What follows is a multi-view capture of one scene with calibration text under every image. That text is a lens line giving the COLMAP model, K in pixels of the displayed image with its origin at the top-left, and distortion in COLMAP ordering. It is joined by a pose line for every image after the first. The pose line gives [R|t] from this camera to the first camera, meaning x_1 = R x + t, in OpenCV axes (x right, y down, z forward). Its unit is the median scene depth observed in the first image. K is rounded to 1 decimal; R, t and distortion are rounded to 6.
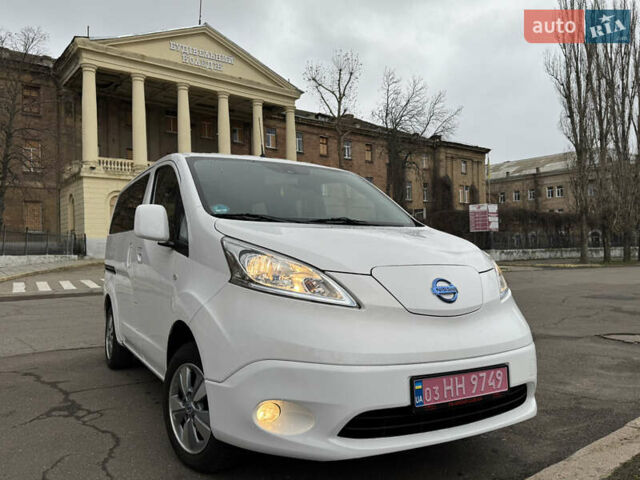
lens RADIAL K [[503.1, 0, 320.0], [0, 503.1, 240.0], [0, 0, 1]] dist [0.105737, -0.142763]
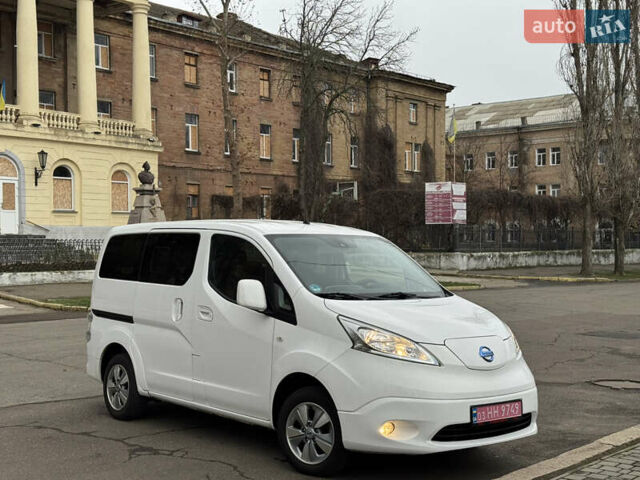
lens RADIAL K [[881.7, 0, 320.0], [0, 881.7, 240.0], [0, 0, 1]] dist [0.181957, -0.119513]
pose [[0.982995, 0.020107, 0.182527, -0.055023], [-0.024427, 0.999472, 0.021446, -0.021411], [-0.181999, -0.025540, 0.982967, -0.115543]]
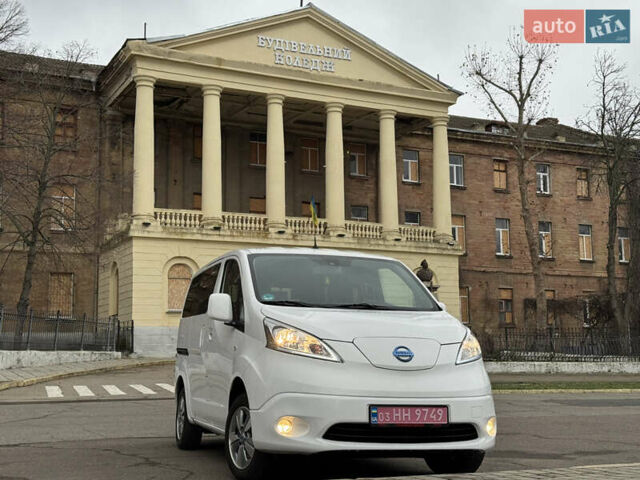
lens RADIAL K [[881.7, 0, 320.0], [0, 881.7, 240.0], [0, 0, 1]] dist [0.181957, -0.119513]
pose [[0.977001, -0.014049, -0.212771, 0.039534], [-0.008329, 0.994551, -0.103915, 0.002670], [0.213072, 0.103297, 0.971561, -0.114278]]
